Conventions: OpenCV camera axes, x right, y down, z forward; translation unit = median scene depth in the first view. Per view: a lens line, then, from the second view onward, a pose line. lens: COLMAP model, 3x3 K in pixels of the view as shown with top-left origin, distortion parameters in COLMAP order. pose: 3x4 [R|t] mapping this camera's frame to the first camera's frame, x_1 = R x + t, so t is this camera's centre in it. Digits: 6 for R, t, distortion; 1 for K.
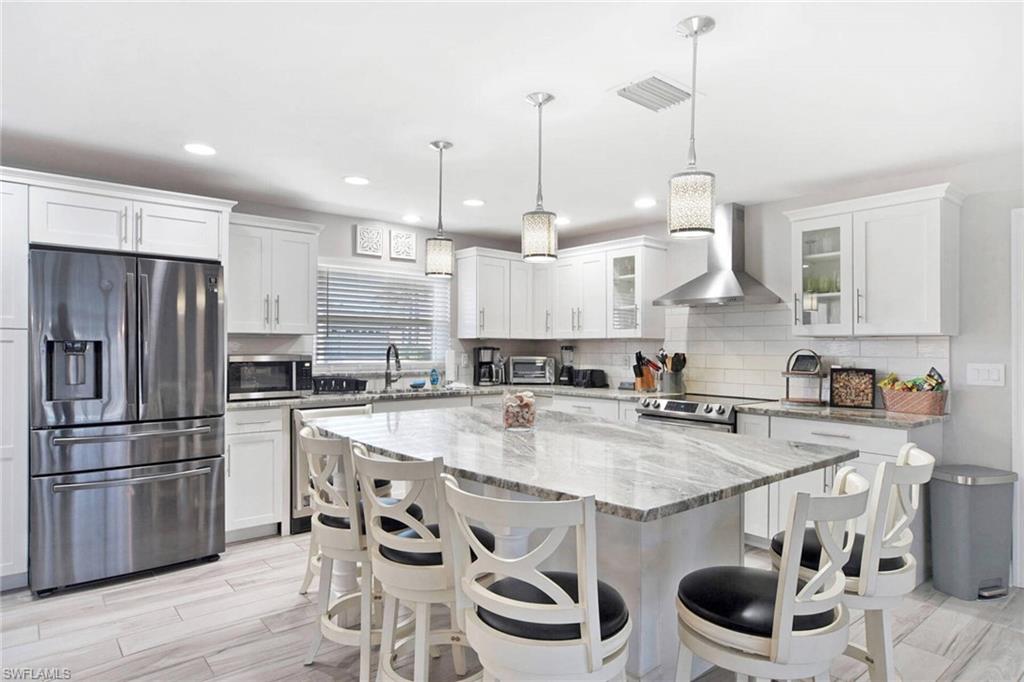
lens RADIAL K [[609.7, 0, 510.4], [0, 609.7, 350.3], [0, 0, 1]] dist [-0.001556, 0.000604]
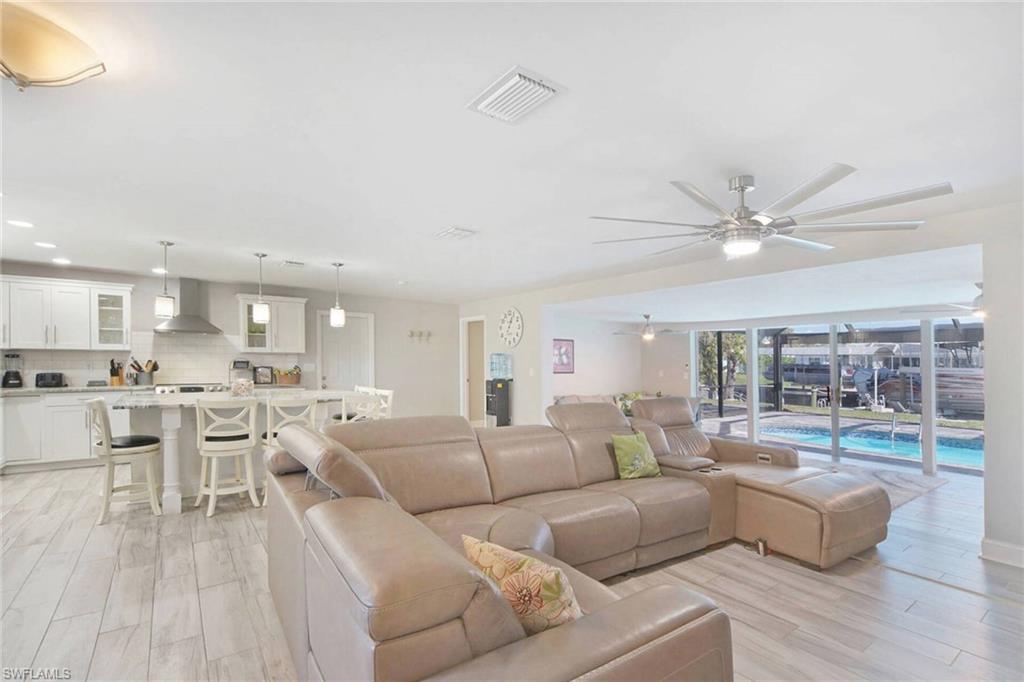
lens RADIAL K [[451.2, 0, 509.8], [0, 451.2, 346.4], [0, 0, 1]] dist [-0.008964, -0.000831]
pose [[0.077302, 0.024761, 0.996700, -0.814289], [-0.007358, 0.999678, -0.024265, -0.009976], [-0.996981, -0.005458, 0.077459, -0.046916]]
